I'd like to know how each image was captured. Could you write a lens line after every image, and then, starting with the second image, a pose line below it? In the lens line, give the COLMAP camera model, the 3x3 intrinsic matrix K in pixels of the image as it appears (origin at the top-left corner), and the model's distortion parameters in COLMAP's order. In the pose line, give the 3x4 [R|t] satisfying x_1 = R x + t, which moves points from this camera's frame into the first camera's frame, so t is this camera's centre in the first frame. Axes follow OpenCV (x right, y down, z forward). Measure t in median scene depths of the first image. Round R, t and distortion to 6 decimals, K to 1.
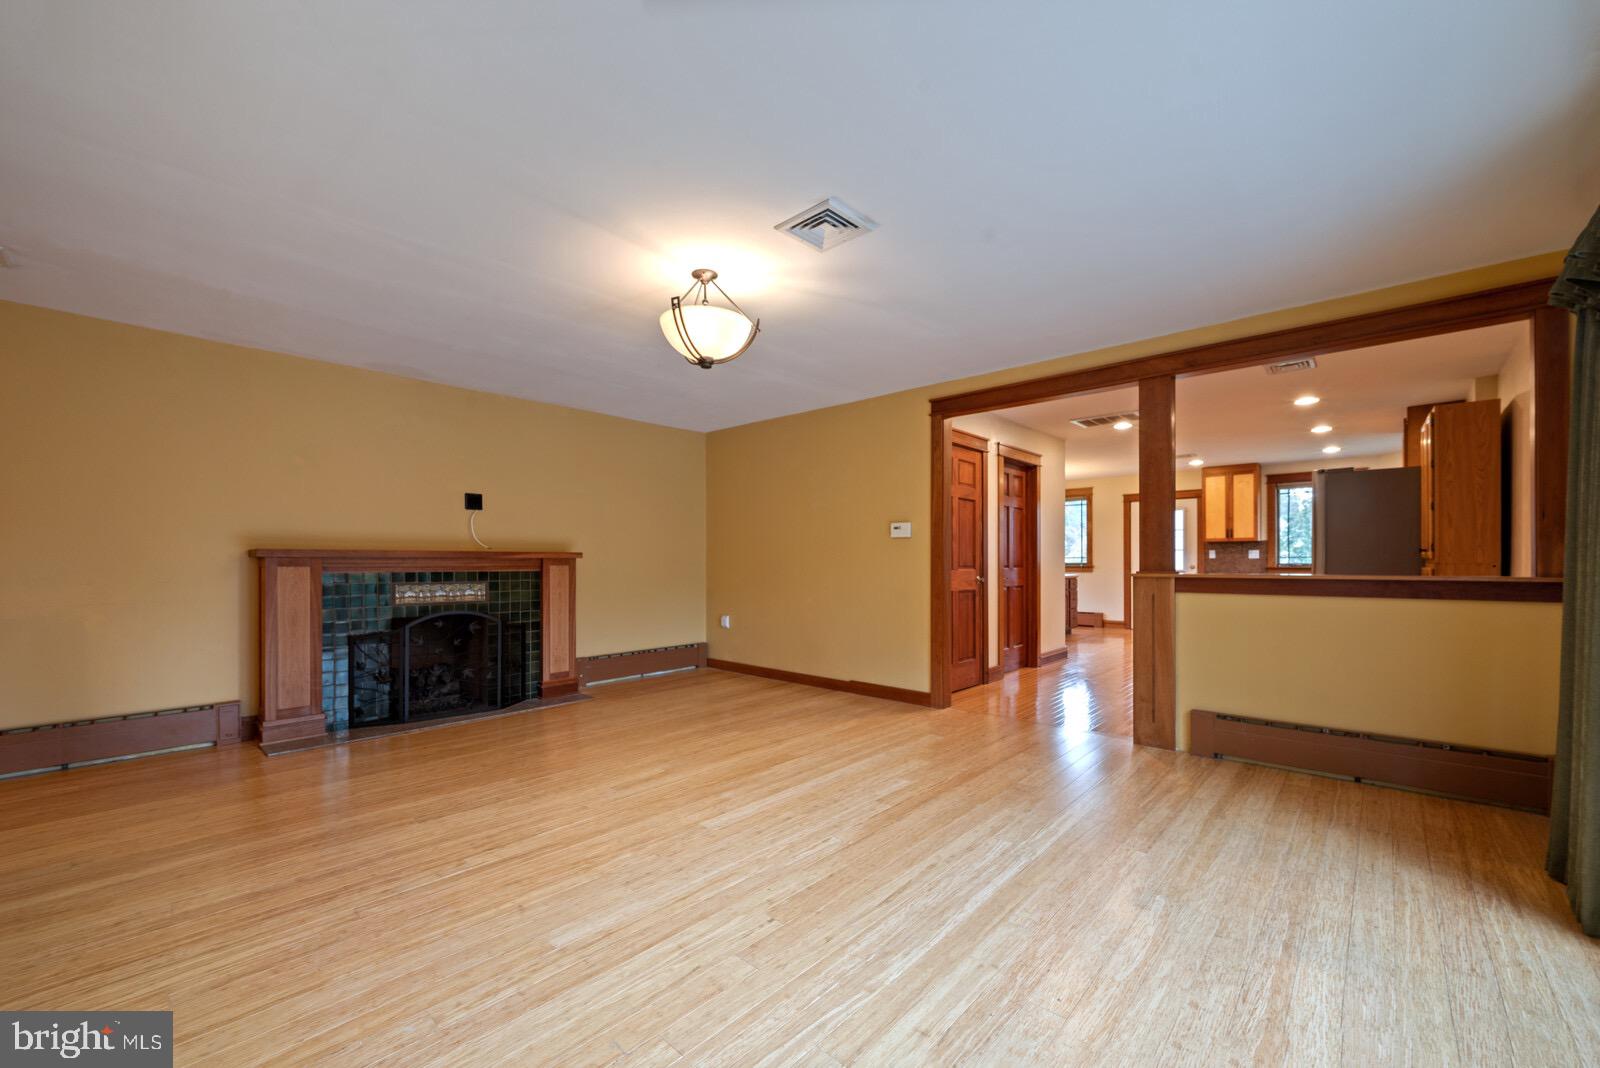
lens RADIAL K [[642.3, 0, 798.8], [0, 642.3, 563.1], [0, 0, 1]] dist [0.001744, 0.000210]
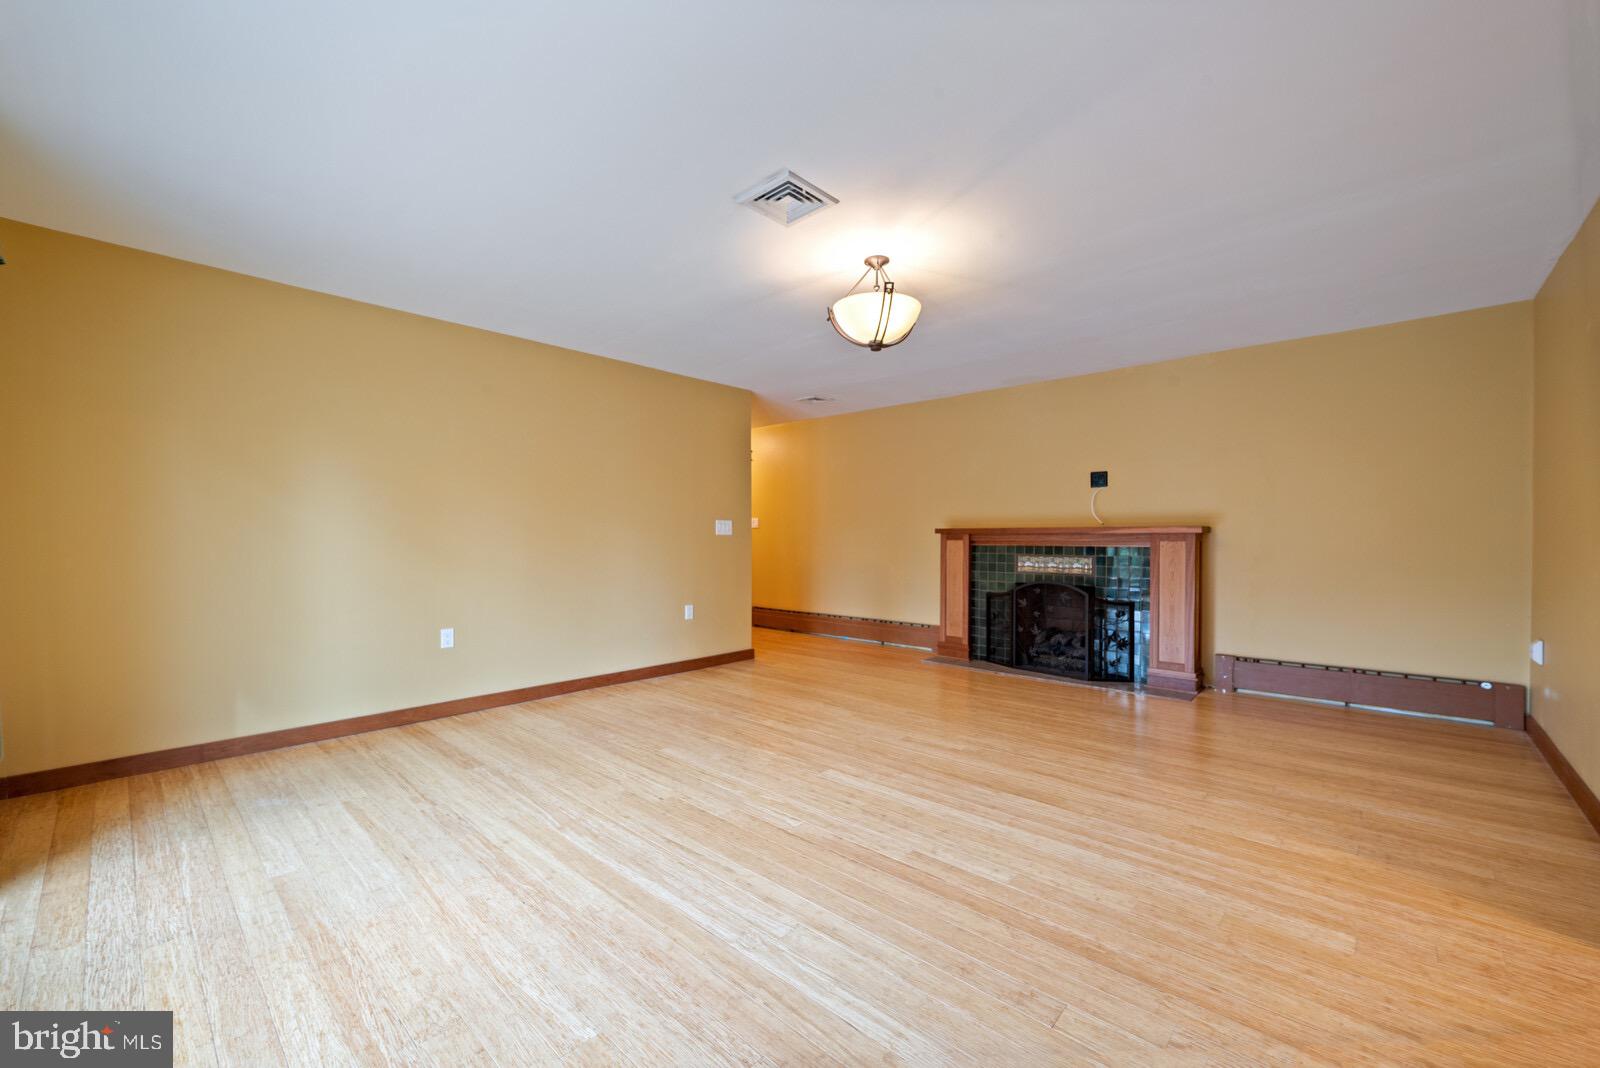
lens RADIAL K [[633.6, 0, 804.0], [0, 633.6, 541.5], [0, 0, 1]] dist [-0.000211, -0.000302]
pose [[0.001270, 0.007803, -0.999969, 0.737140], [-0.003325, 0.999964, 0.007799, -0.001803], [0.999994, 0.003315, 0.001296, 0.736650]]
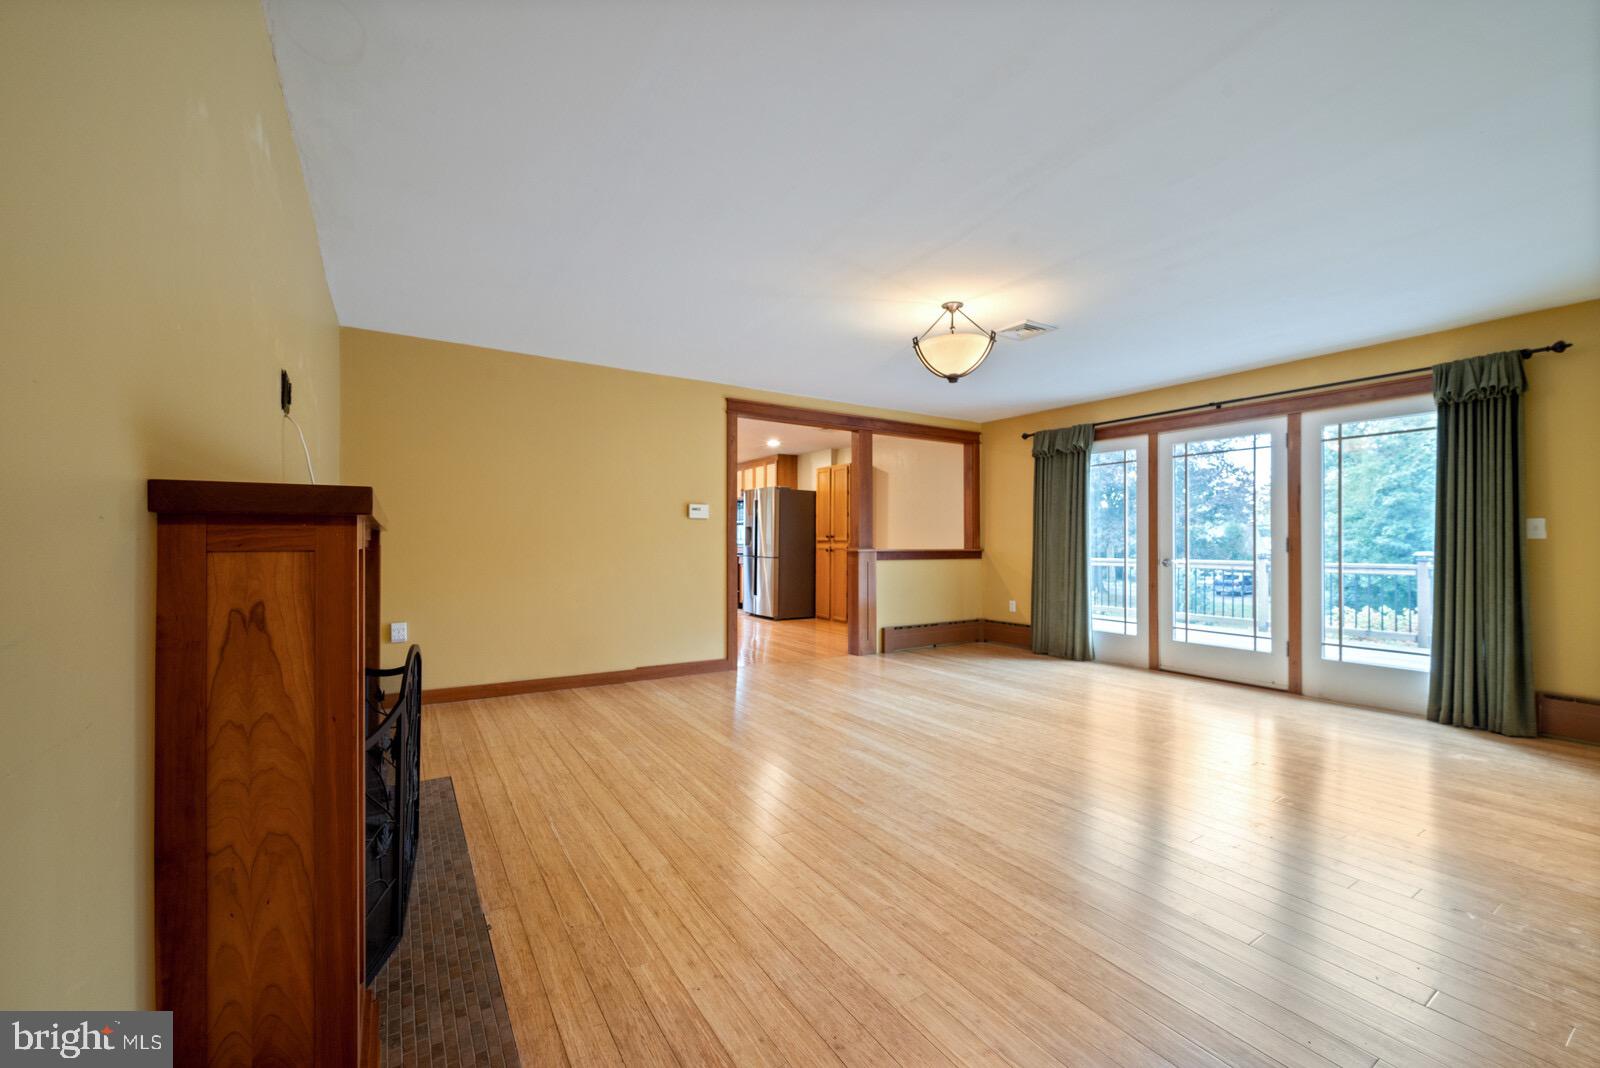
lens RADIAL K [[633.6, 0, 804.0], [0, 633.6, 541.5], [0, 0, 1]] dist [-0.000211, -0.000302]
pose [[0.256012, 0.004216, 0.966664, -1.153588], [-0.001639, 0.999991, -0.003927, 0.002614], [-0.966672, -0.000579, 0.256017, 0.807375]]
